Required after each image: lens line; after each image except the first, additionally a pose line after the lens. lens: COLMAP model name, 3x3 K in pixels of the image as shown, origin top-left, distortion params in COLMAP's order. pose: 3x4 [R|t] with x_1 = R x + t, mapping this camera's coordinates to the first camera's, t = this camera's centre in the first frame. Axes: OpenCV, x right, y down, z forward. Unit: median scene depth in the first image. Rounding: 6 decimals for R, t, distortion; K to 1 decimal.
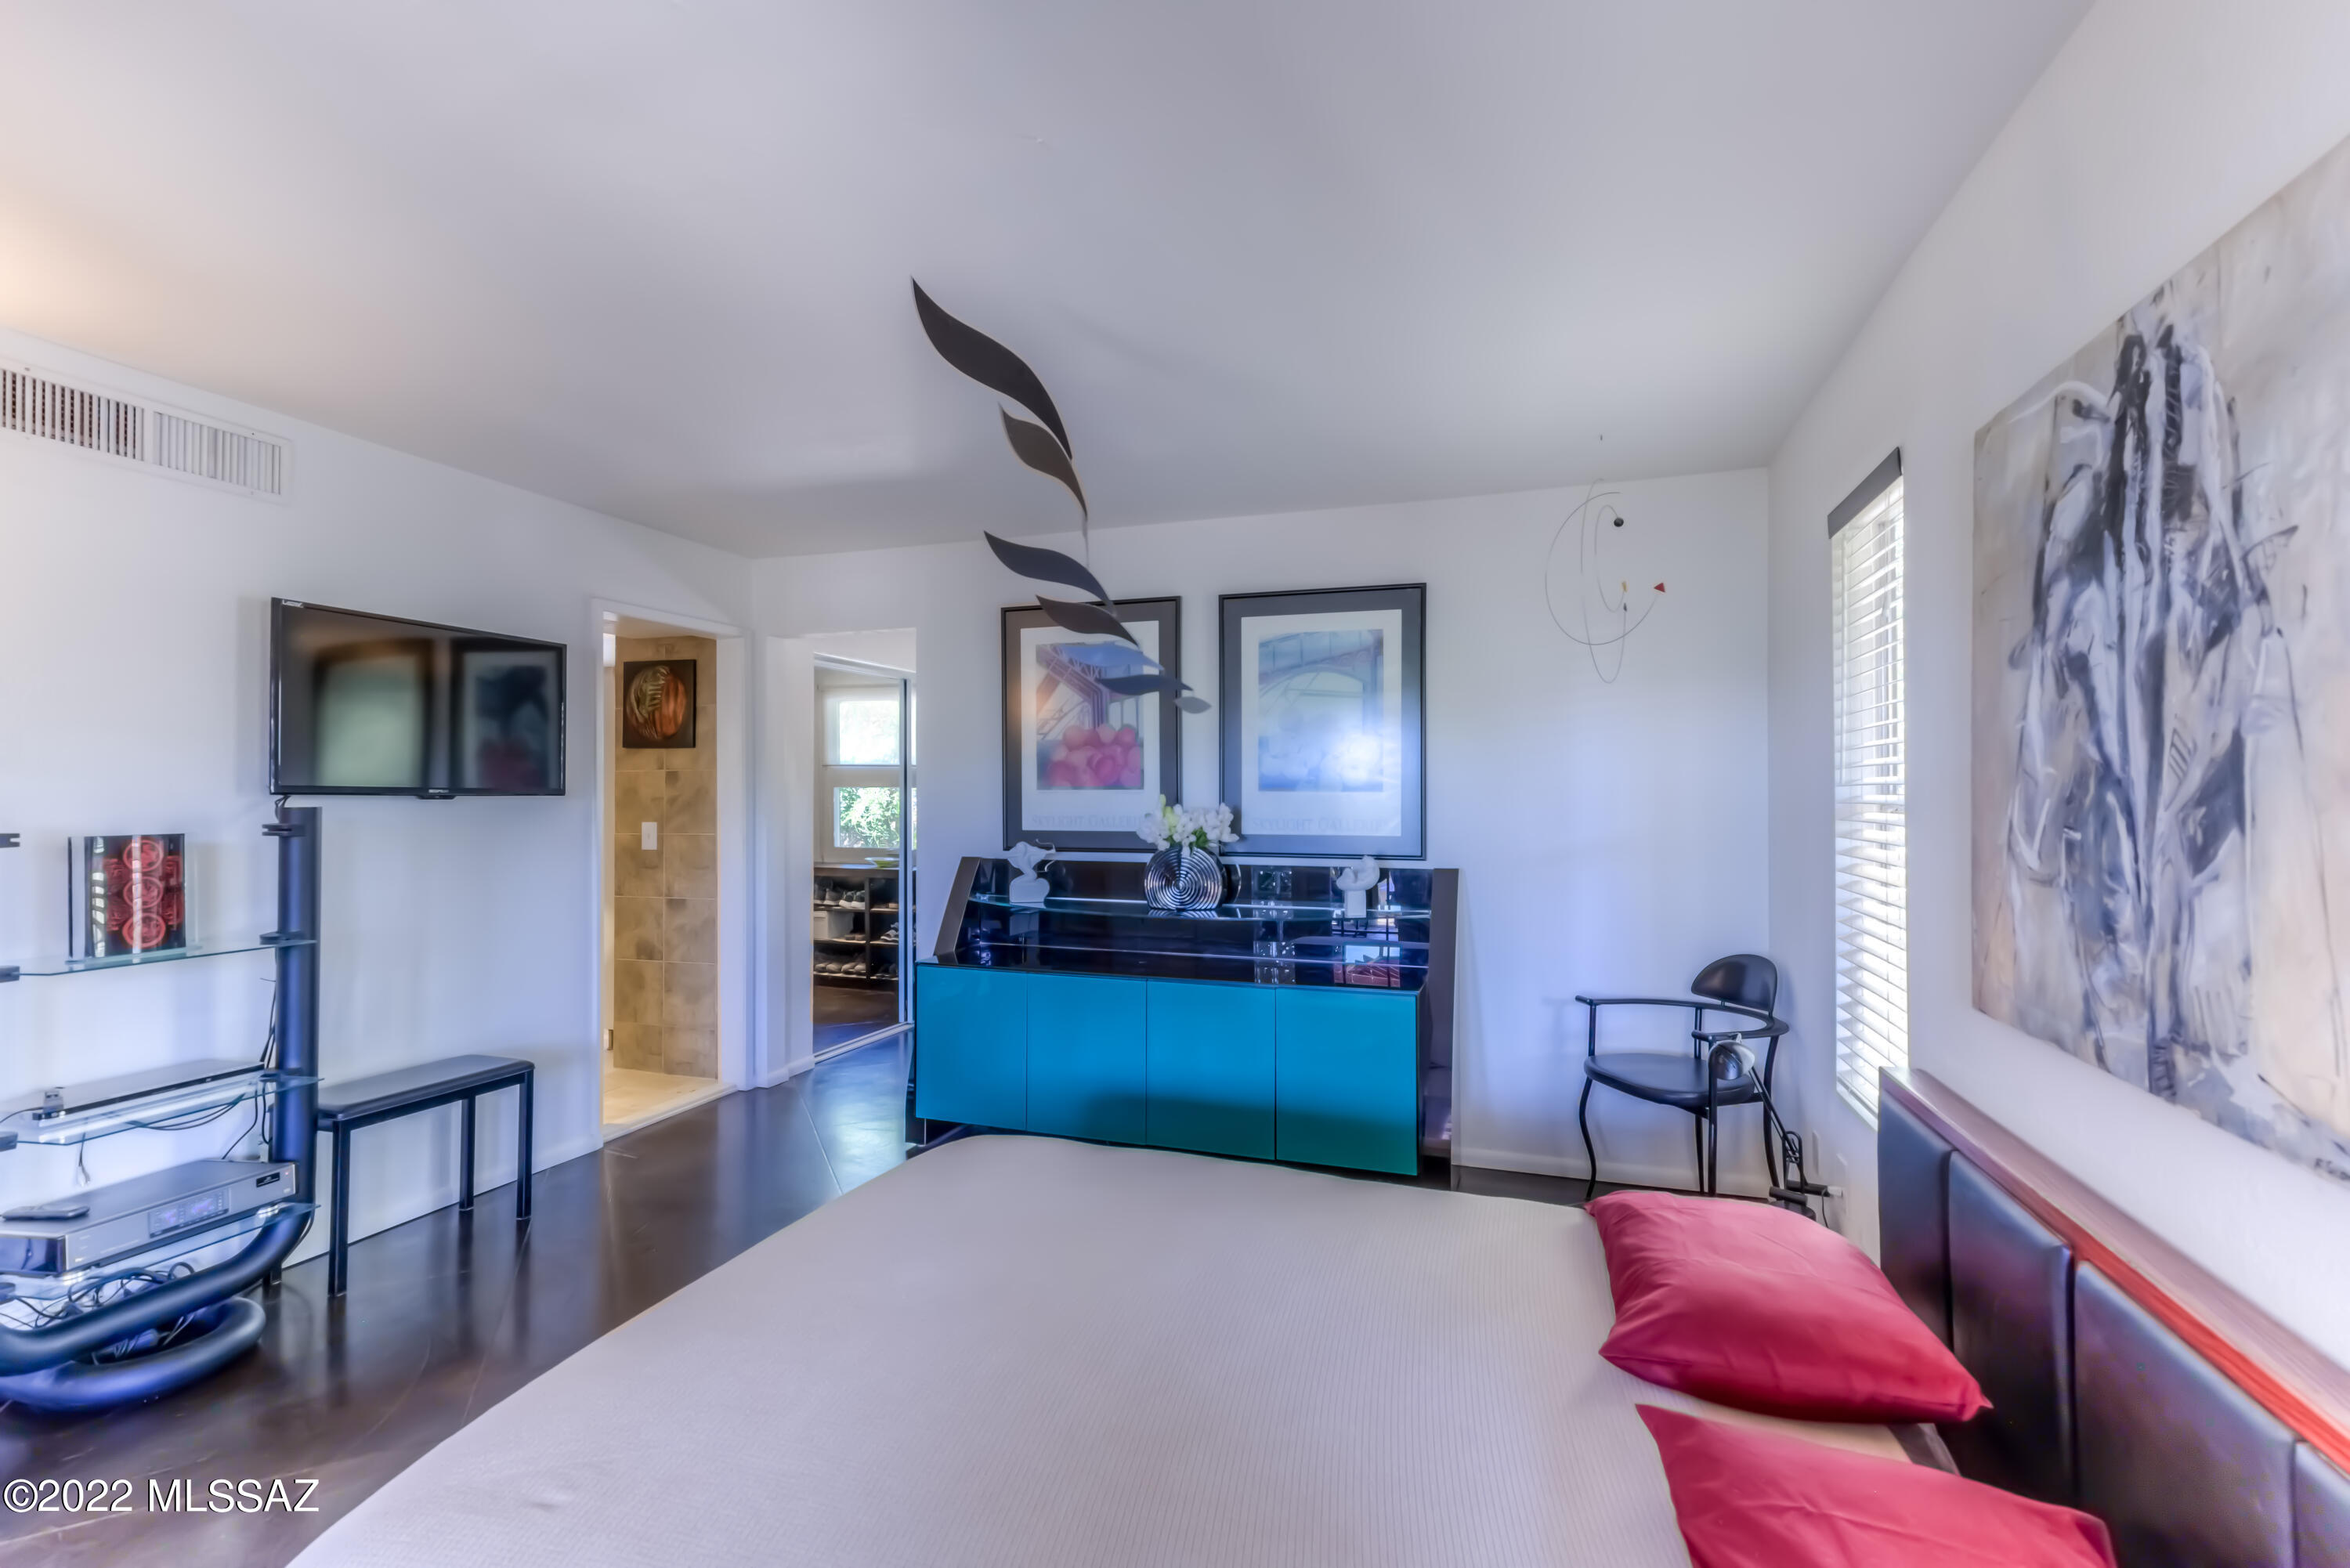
lens RADIAL K [[1080.4, 0, 1176.2], [0, 1080.4, 784.4], [0, 0, 1]] dist [0.015904, 0.000850]
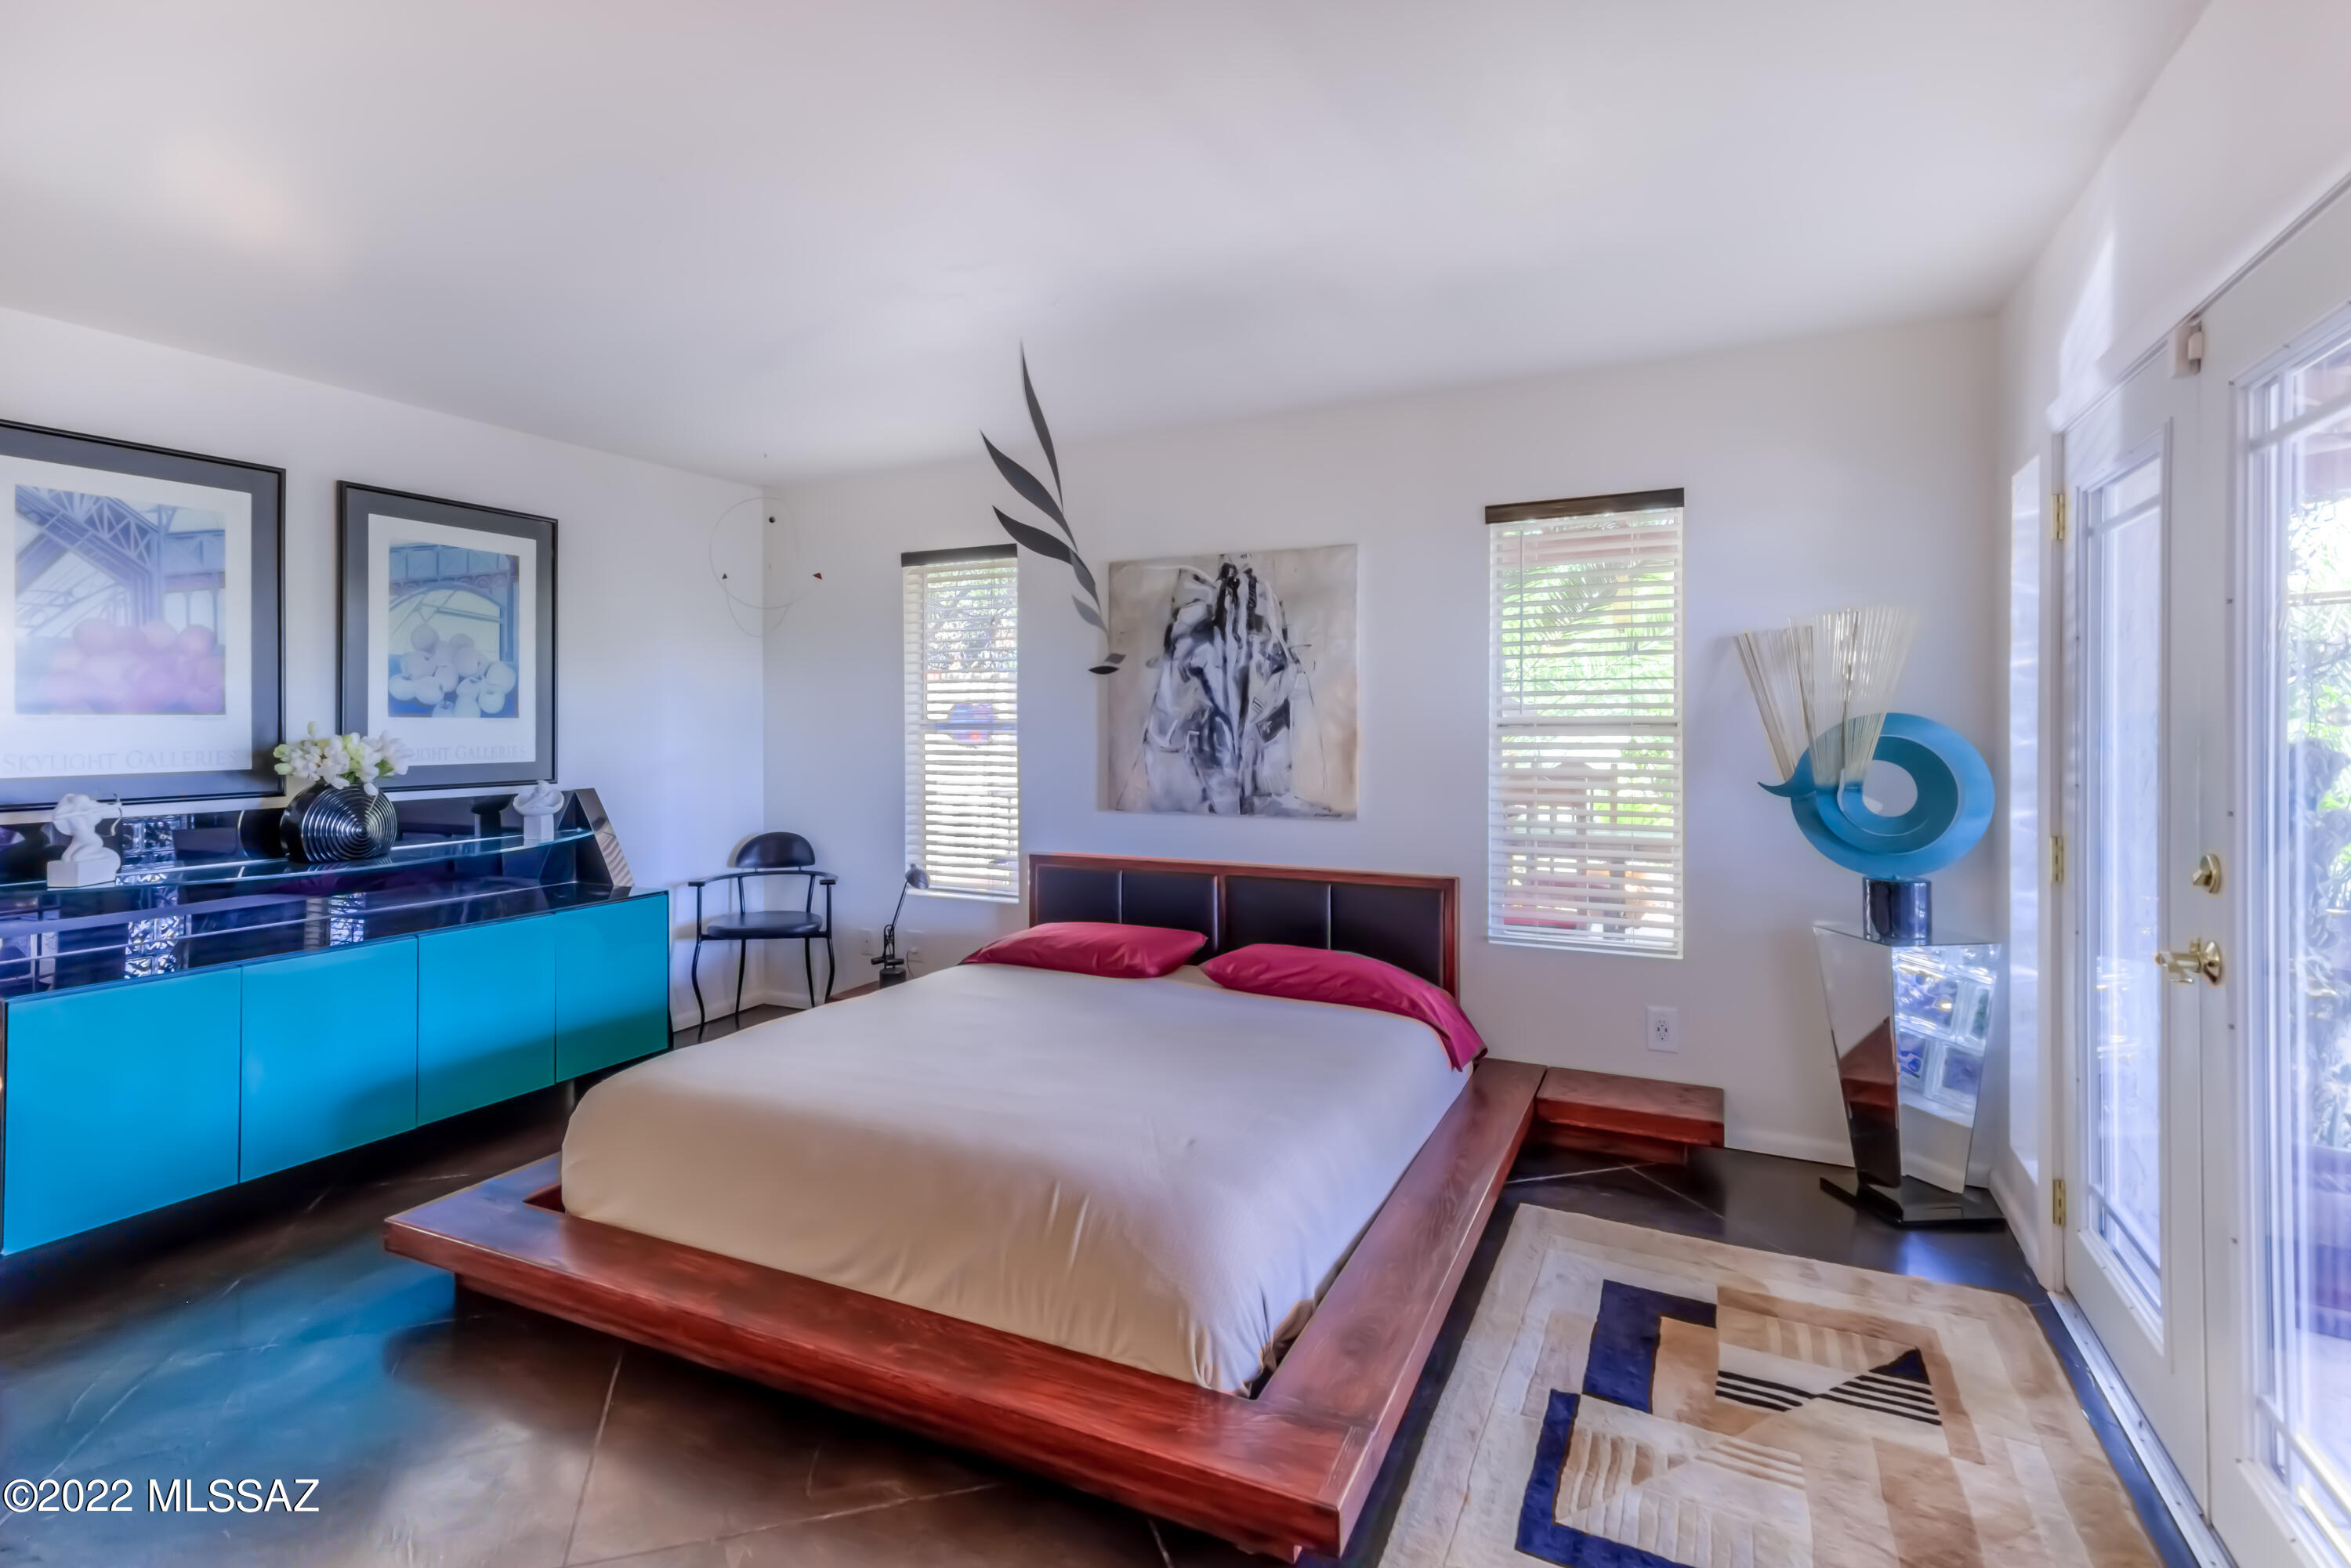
lens RADIAL K [[1080.9, 0, 1135.2], [0, 1080.9, 726.1], [0, 0, 1]] dist [0.015904, 0.000850]
pose [[0.156772, -0.007190, 0.987609, -1.971201], [-0.005506, 0.999952, 0.008154, 0.008524], [-0.987620, -0.006716, 0.156725, 0.751586]]
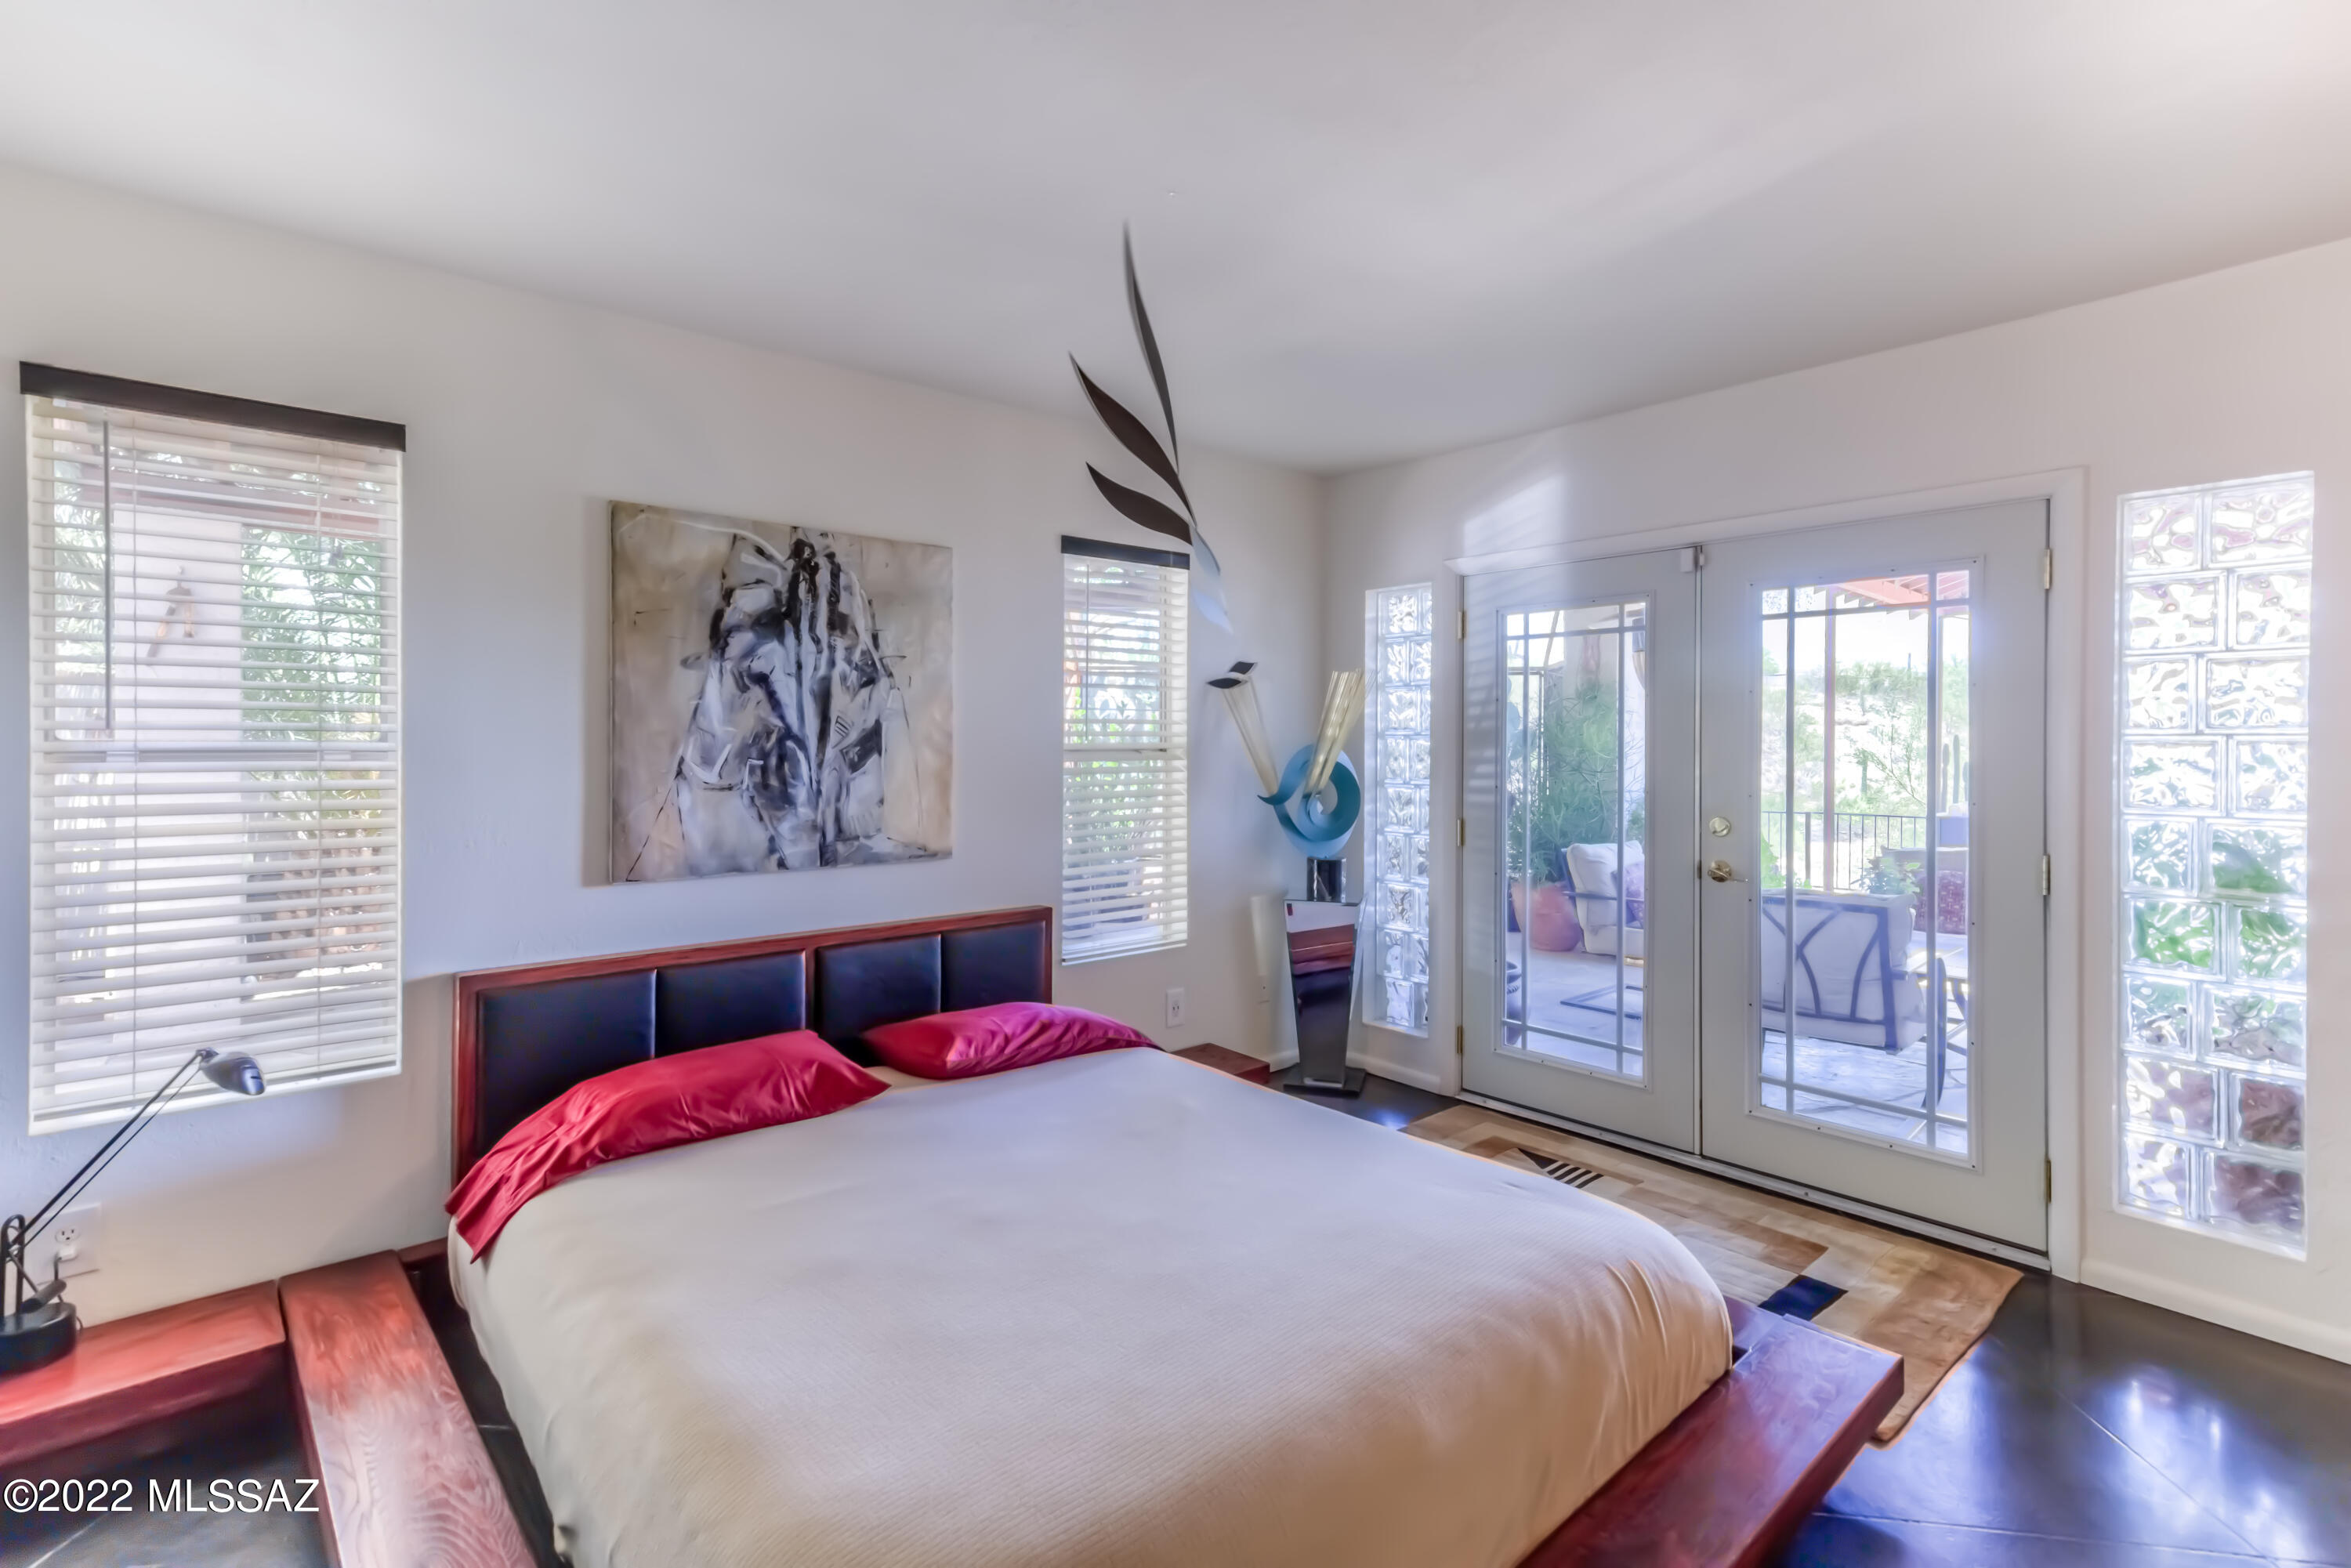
lens RADIAL K [[1080.9, 0, 1098.4], [0, 1080.9, 745.1], [0, 0, 1]] dist [0.015904, 0.000850]
pose [[-0.832135, -0.002714, 0.554566, -0.842722], [-0.007341, 0.999954, -0.006122, 0.023593], [-0.554525, -0.009165, -0.832117, 2.408748]]
